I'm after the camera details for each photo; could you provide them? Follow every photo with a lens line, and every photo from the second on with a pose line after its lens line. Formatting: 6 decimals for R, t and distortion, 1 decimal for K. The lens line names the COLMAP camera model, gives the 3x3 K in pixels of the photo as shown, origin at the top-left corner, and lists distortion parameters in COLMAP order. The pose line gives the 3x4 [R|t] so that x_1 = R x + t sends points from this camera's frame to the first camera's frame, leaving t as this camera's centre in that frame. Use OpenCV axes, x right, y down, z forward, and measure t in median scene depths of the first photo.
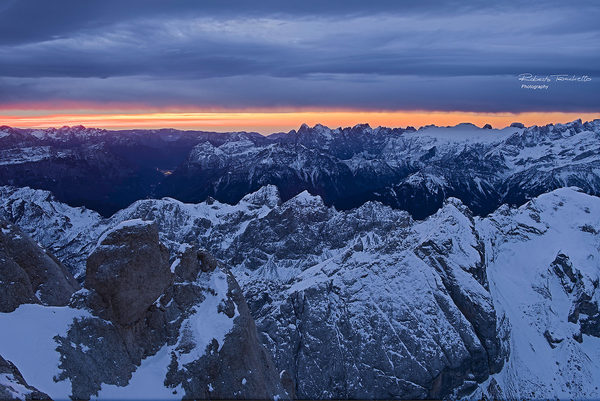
lens RADIAL K [[477.9, 0, 300.0], [0, 477.9, 200.5], [0, 0, 1]] dist [-0.008703, 0.013559]
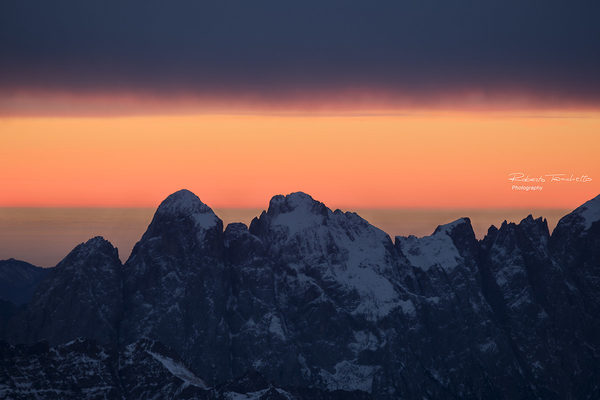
lens RADIAL K [[4172.9, 0, 300.0], [0, 4172.9, 200.0], [0, 0, 1]] dist [-0.155682, -3.360810]
pose [[0.999218, 0.003325, 0.039409, -0.003459], [0.002862, 0.987768, -0.155907, 0.015291], [-0.039445, 0.155898, 0.986985, -0.102520]]
